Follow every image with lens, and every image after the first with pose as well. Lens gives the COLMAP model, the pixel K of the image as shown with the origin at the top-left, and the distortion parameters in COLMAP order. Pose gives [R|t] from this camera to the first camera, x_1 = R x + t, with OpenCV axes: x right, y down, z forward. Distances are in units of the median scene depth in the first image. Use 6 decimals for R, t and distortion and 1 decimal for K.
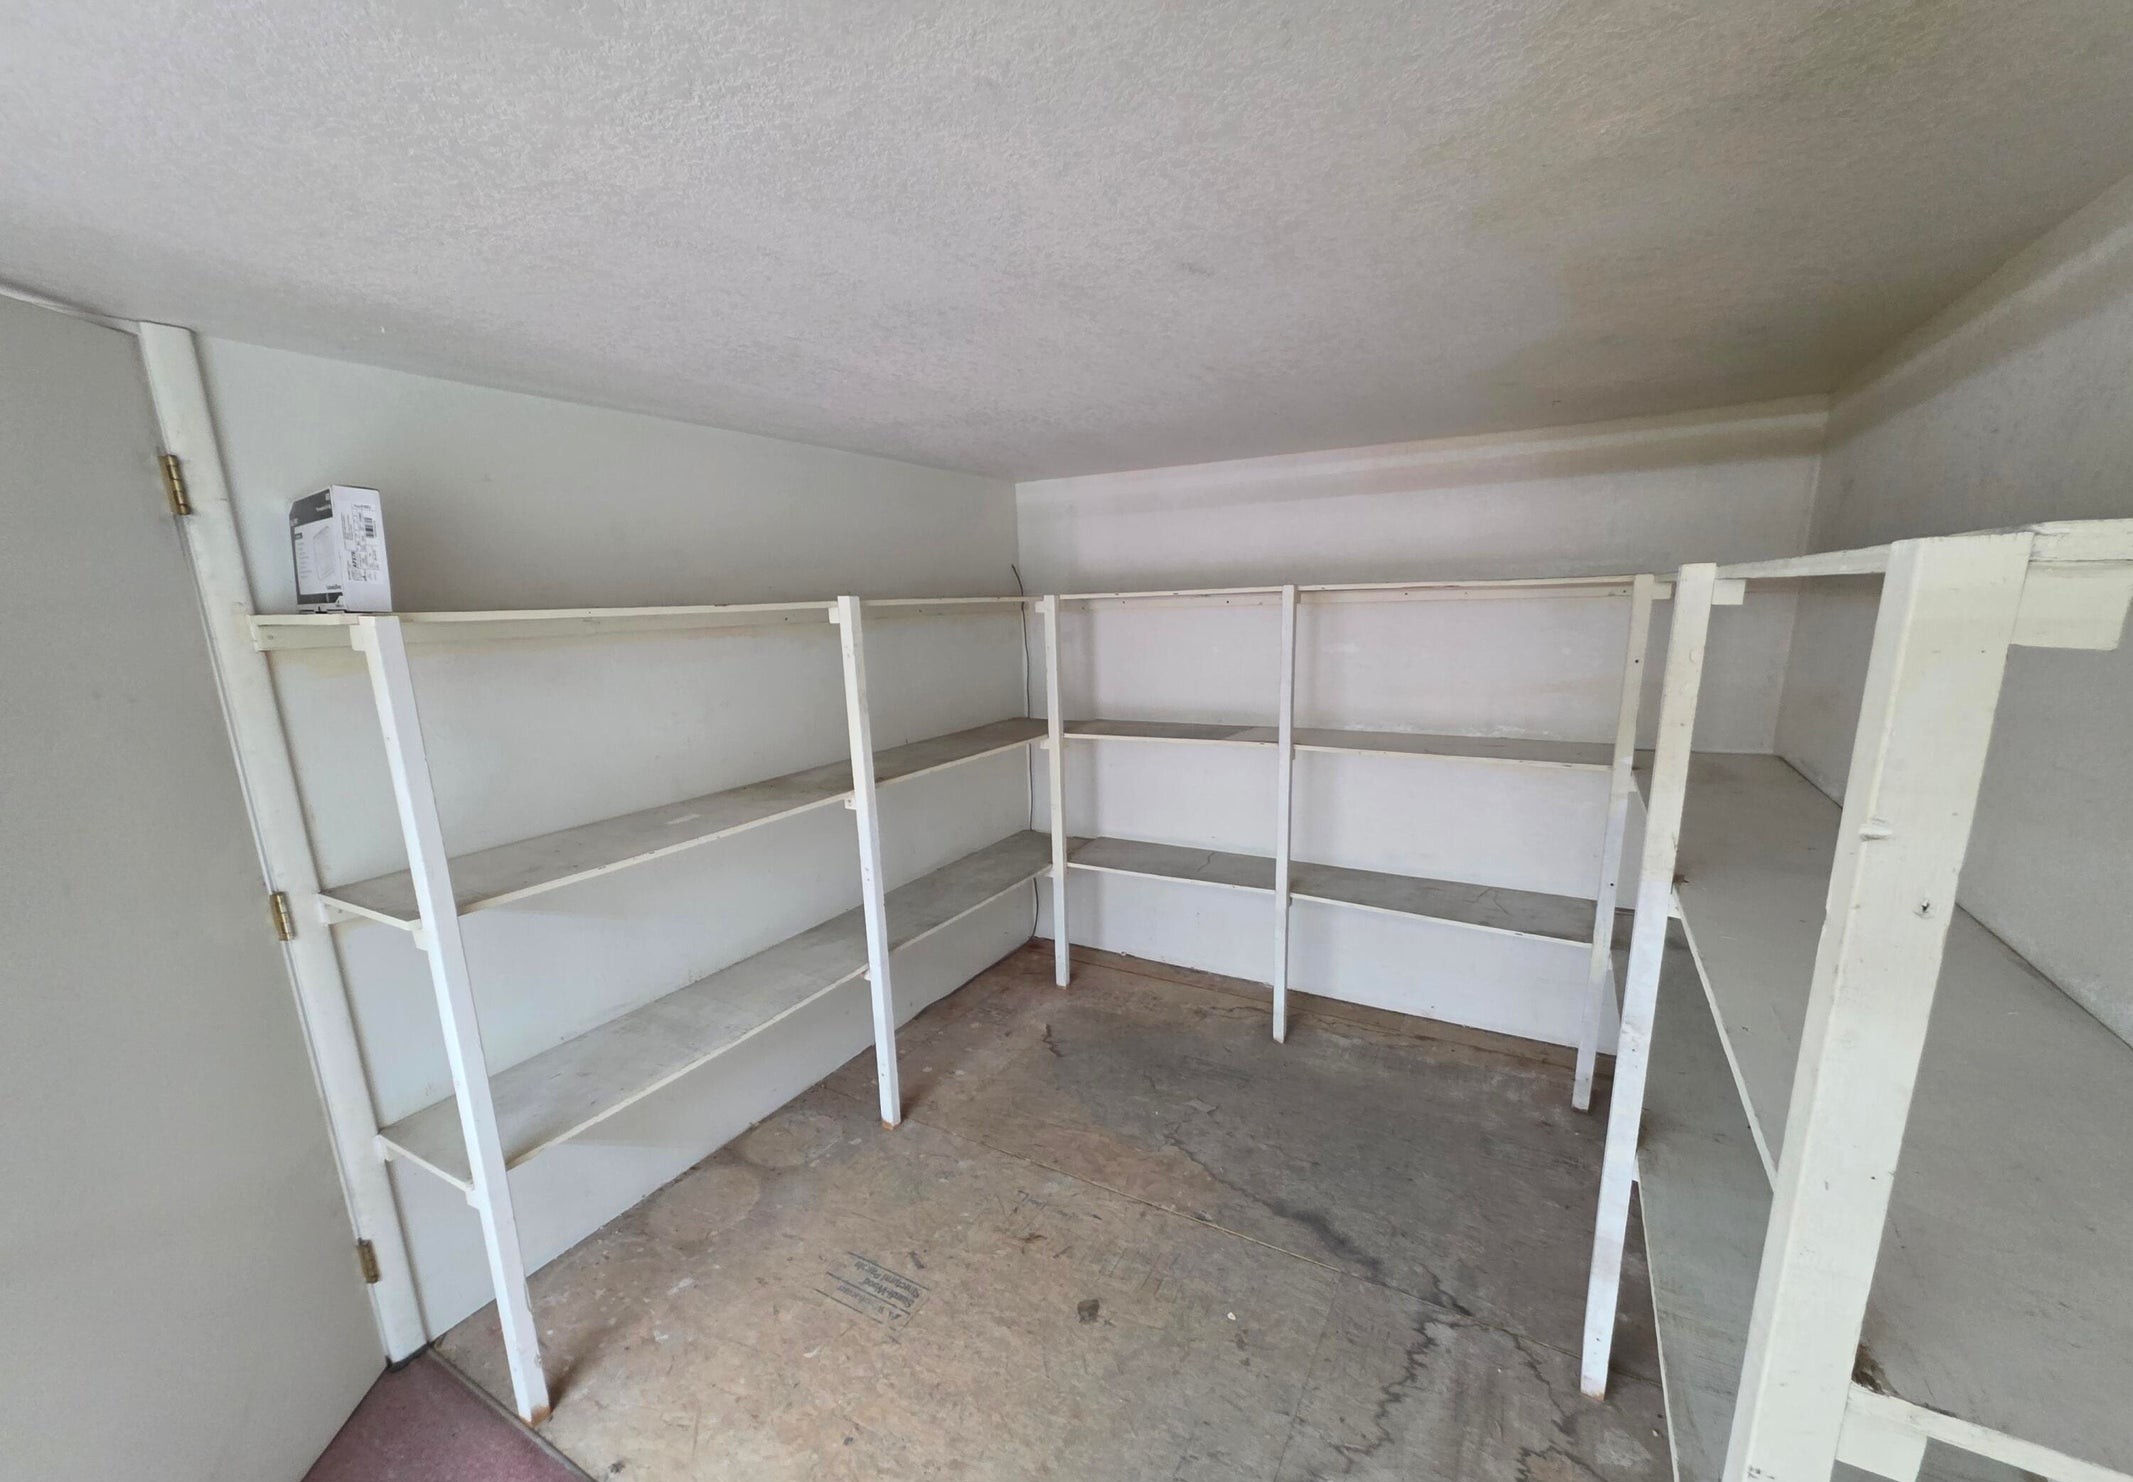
lens RADIAL K [[855.5, 0, 1051.5], [0, 855.5, 792.6], [0, 0, 1]] dist [0.002974, 0.001097]
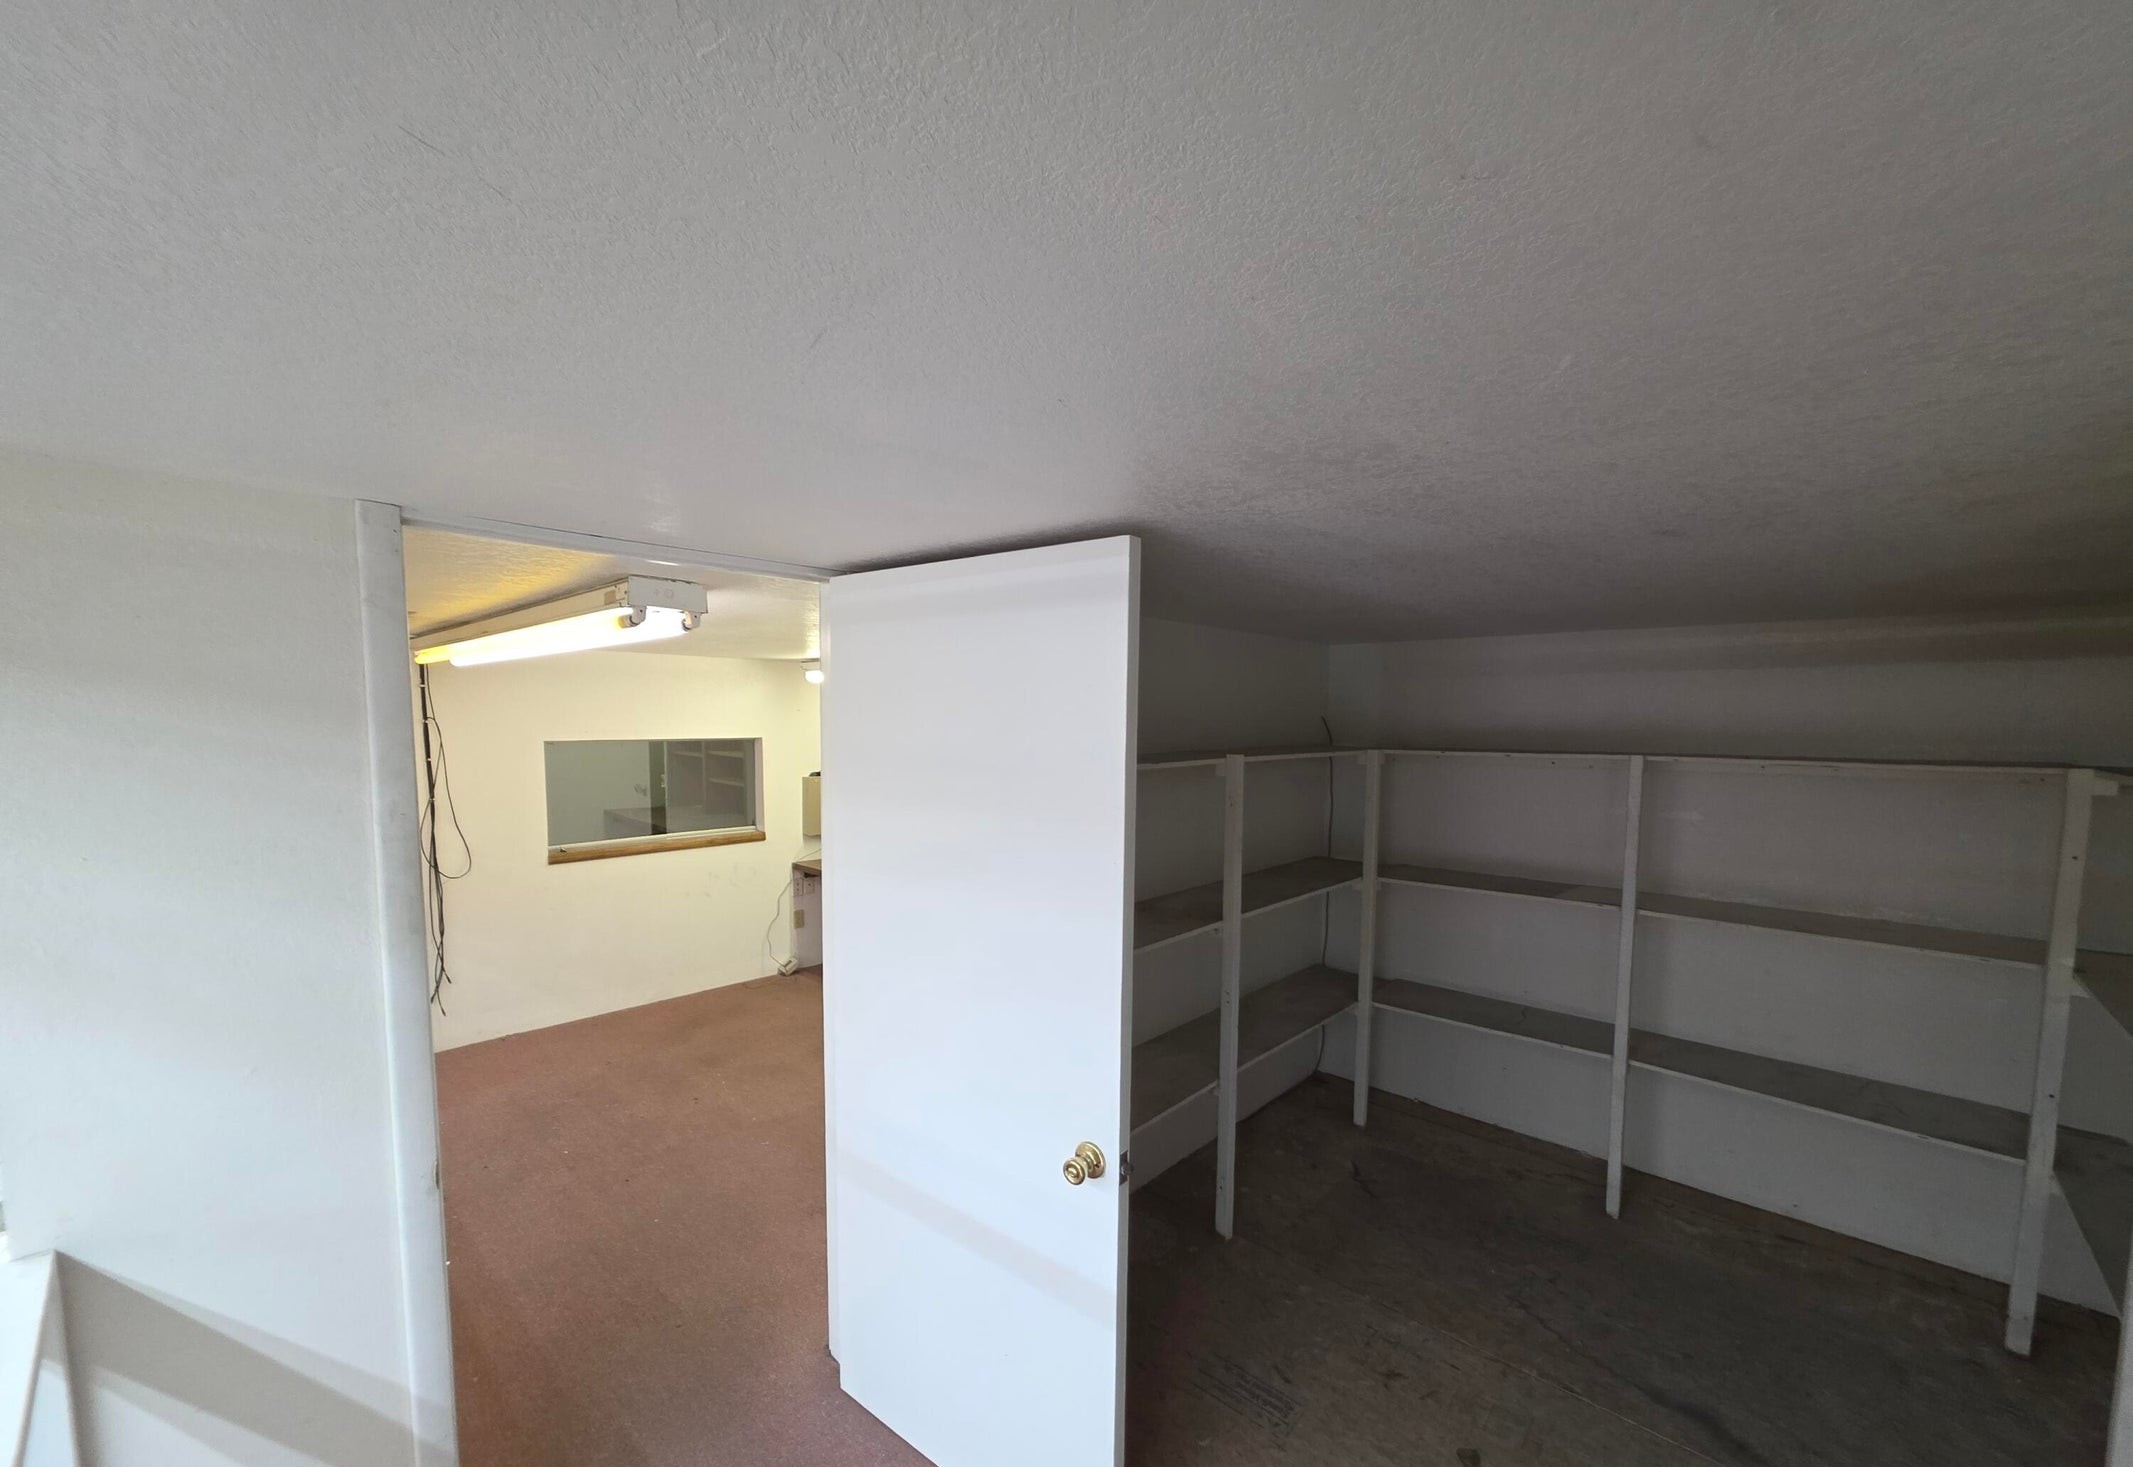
lens RADIAL K [[855.5, 0, 1049.9], [0, 855.5, 791.0], [0, 0, 1]] dist [0.002974, 0.001097]
pose [[0.974362, 0.054055, -0.218394, -0.179614], [-0.082909, 0.988662, -0.125196, -0.009867], [0.209151, 0.140093, 0.967796, -0.141373]]
